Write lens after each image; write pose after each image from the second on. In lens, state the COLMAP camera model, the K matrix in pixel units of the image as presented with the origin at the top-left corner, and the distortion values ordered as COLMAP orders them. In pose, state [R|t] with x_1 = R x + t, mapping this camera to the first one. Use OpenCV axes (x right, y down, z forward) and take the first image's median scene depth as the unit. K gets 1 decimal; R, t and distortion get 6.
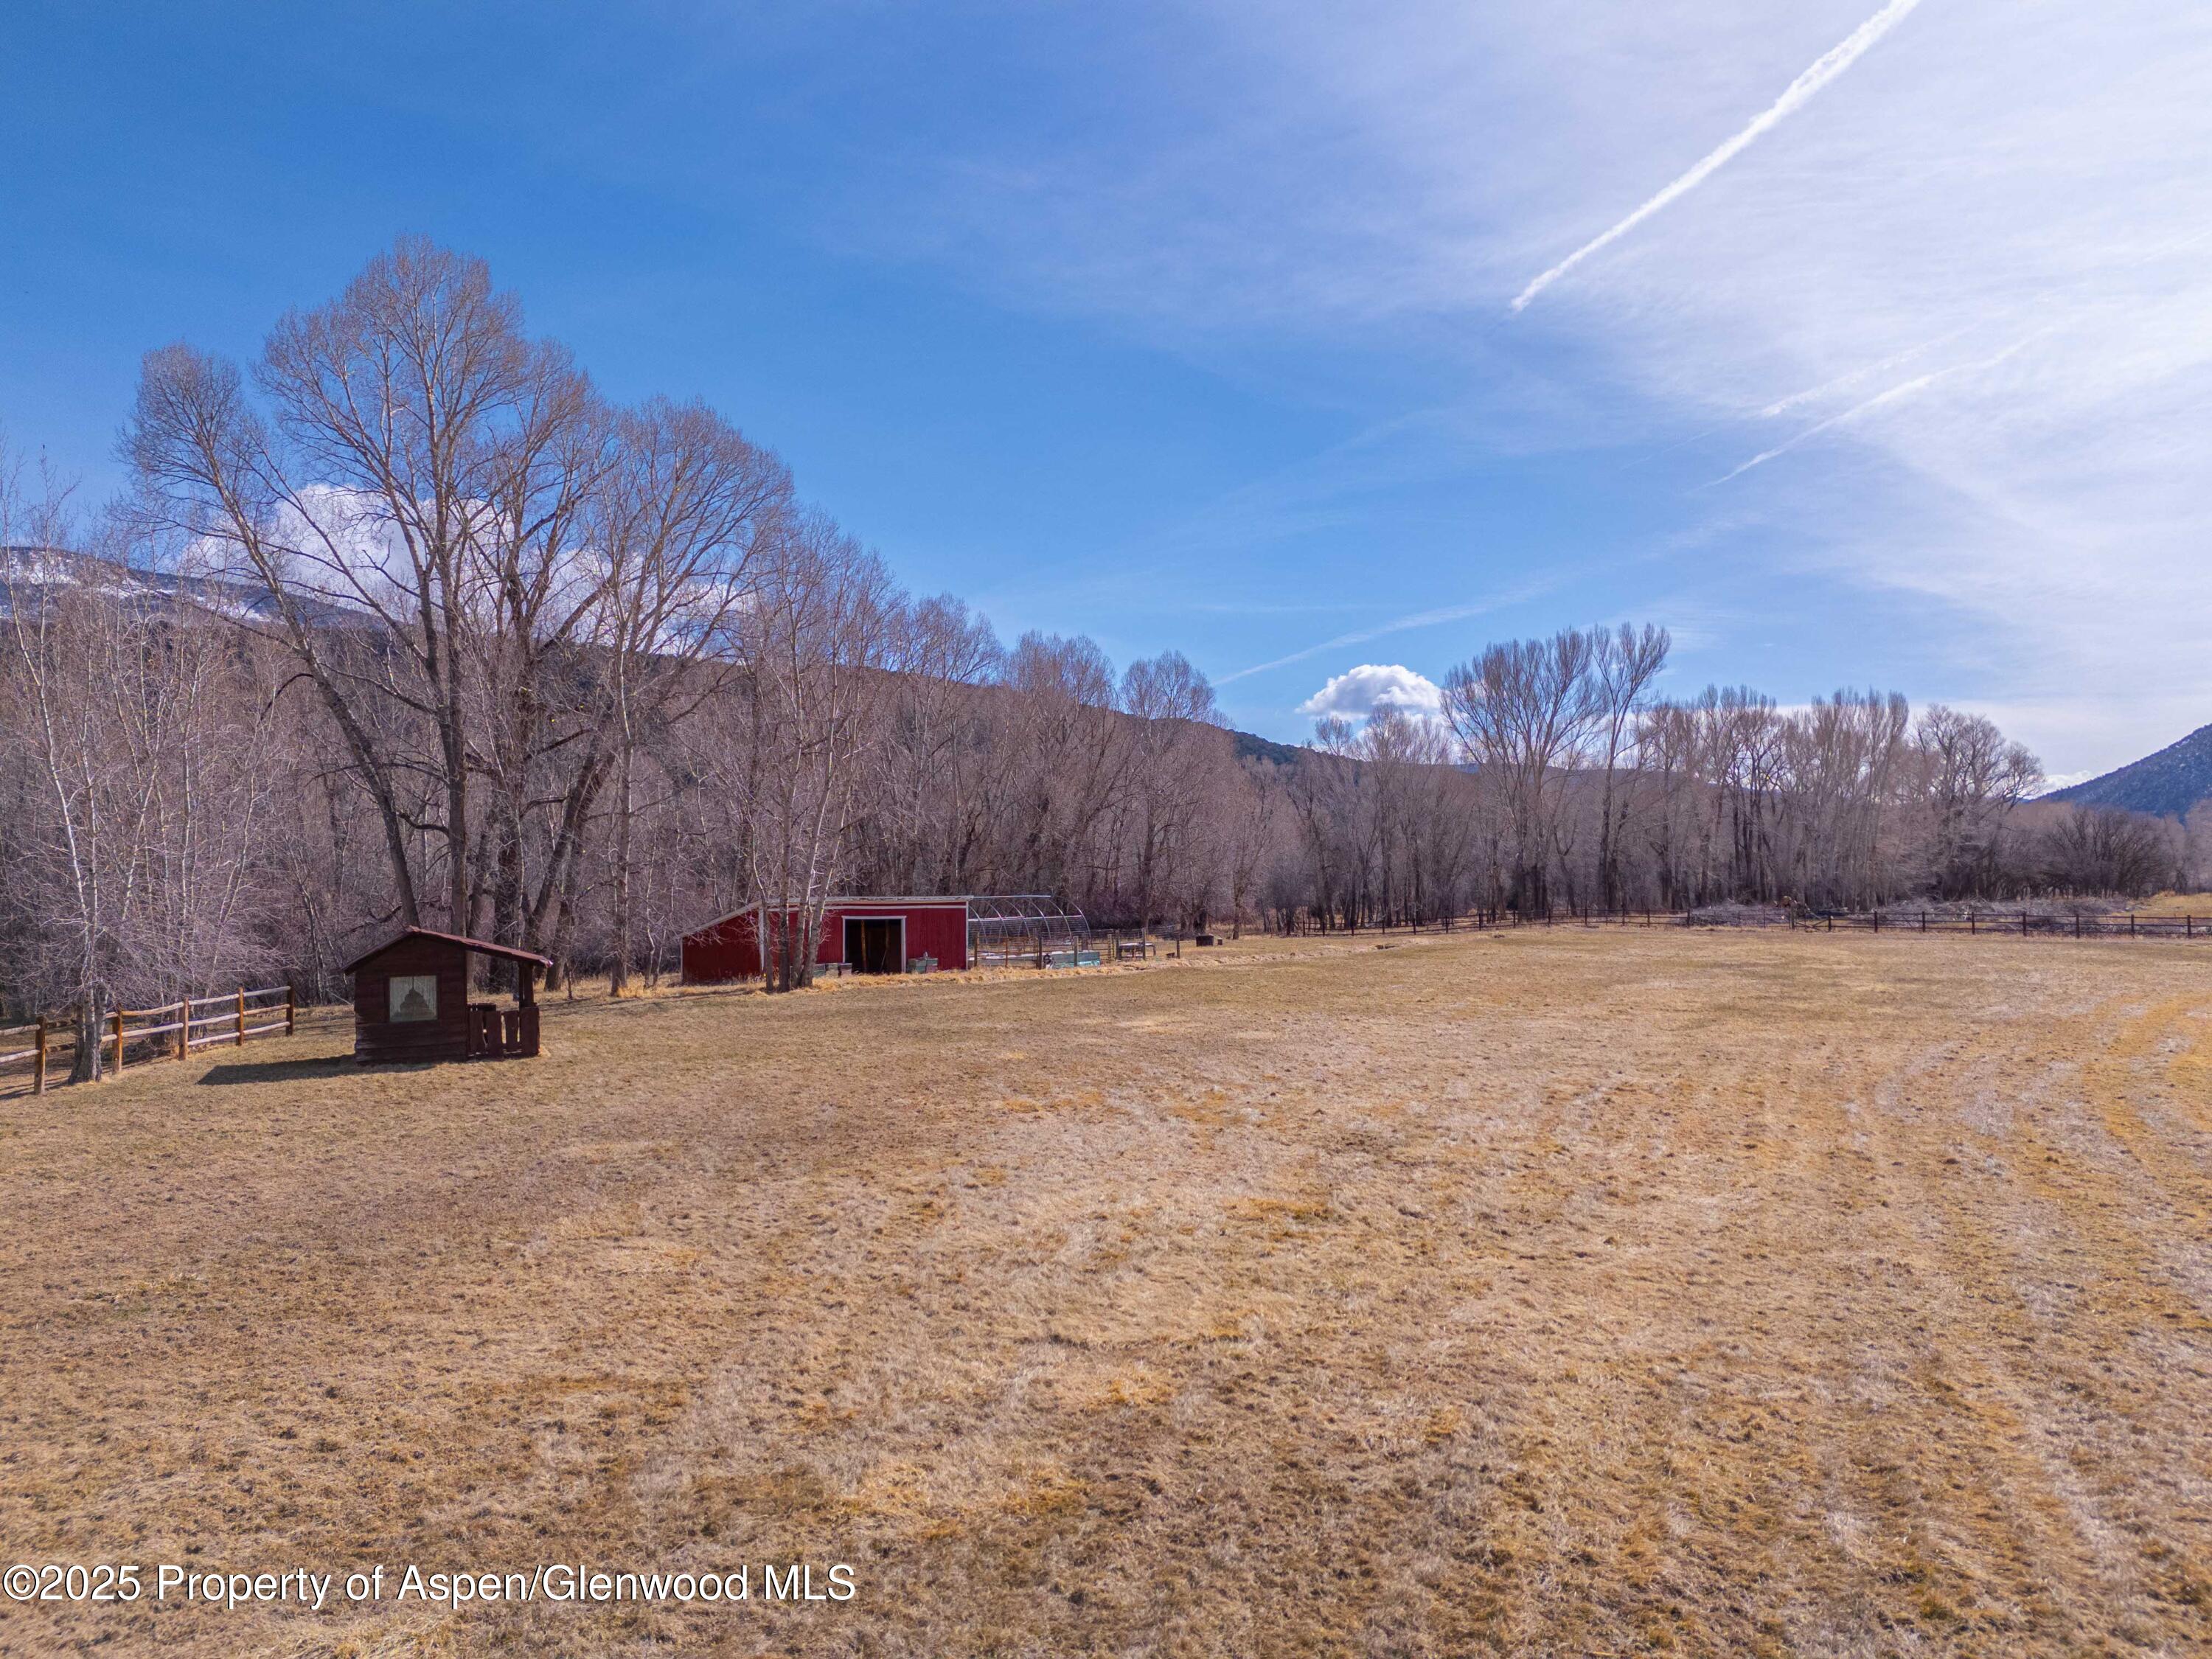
lens RADIAL K [[1629.2, 0, 1106.0], [0, 1629.2, 829.5], [0, 0, 1]] dist [0.085865, -0.075905]
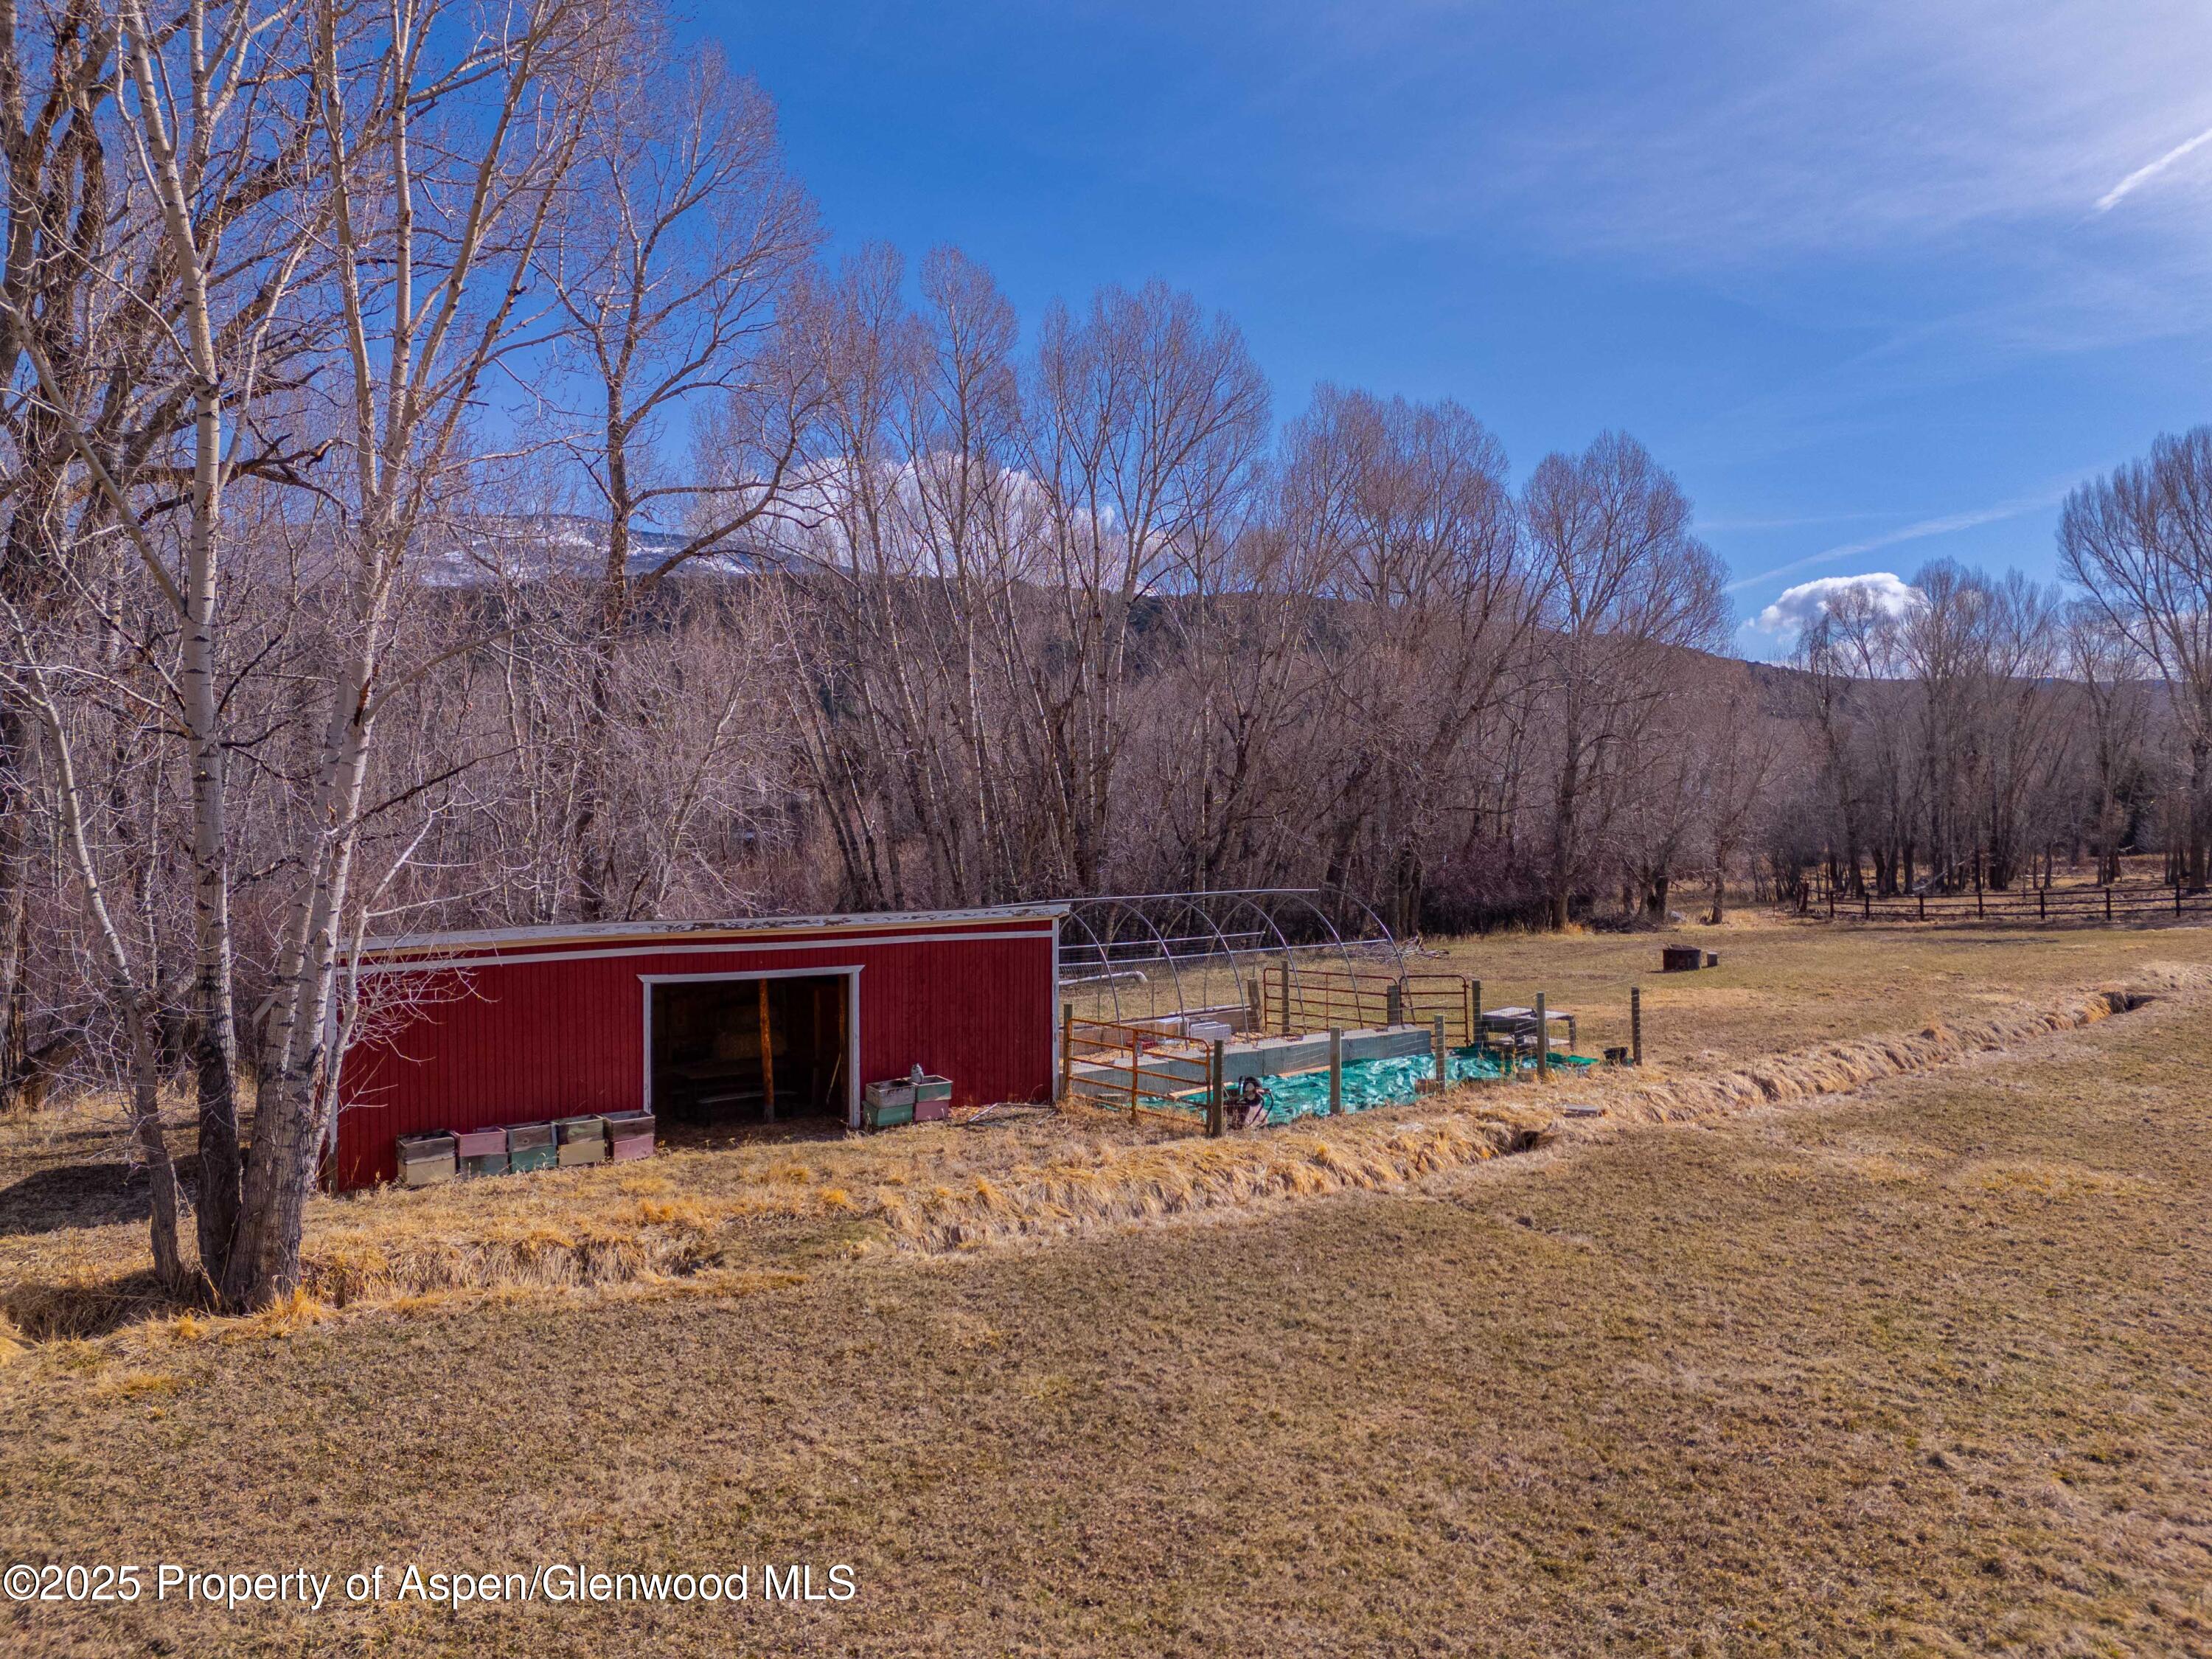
lens RADIAL K [[1629.2, 0, 1106.0], [0, 1629.2, 829.5], [0, 0, 1]] dist [0.085865, -0.075905]
pose [[0.967878, 0.002836, -0.251404, 0.013652], [0.008154, 0.999056, 0.042662, 0.004277], [0.251288, -0.043341, 0.966942, 0.389667]]
